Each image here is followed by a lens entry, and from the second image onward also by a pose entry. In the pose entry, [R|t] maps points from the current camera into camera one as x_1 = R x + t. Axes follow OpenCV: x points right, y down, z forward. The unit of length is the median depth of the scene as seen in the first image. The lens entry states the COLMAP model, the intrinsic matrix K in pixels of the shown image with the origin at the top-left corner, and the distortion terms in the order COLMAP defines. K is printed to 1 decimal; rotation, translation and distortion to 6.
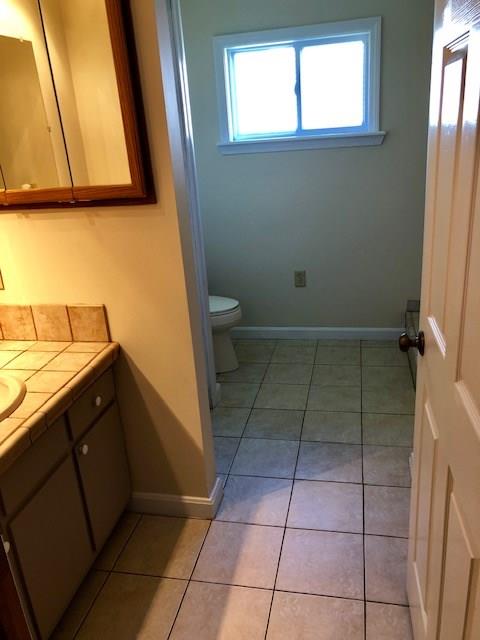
lens RADIAL K [[515.5, 0, 239.7], [0, 515.5, 320.2], [0, 0, 1]] dist [-0.002778, -0.000937]
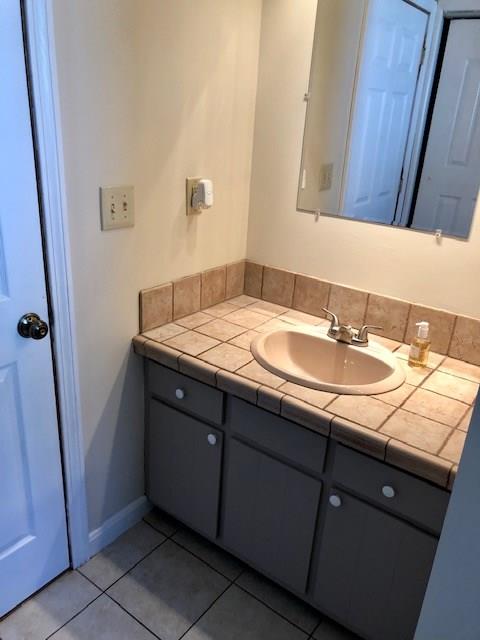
lens RADIAL K [[515.5, 0, 240.1], [0, 515.5, 319.8], [0, 0, 1]] dist [-0.002778, -0.000937]
pose [[-0.436419, 0.381343, -0.814933, 0.364722], [-0.332219, 0.773438, 0.539838, -0.409267], [0.836163, 0.506331, -0.210853, 1.019410]]
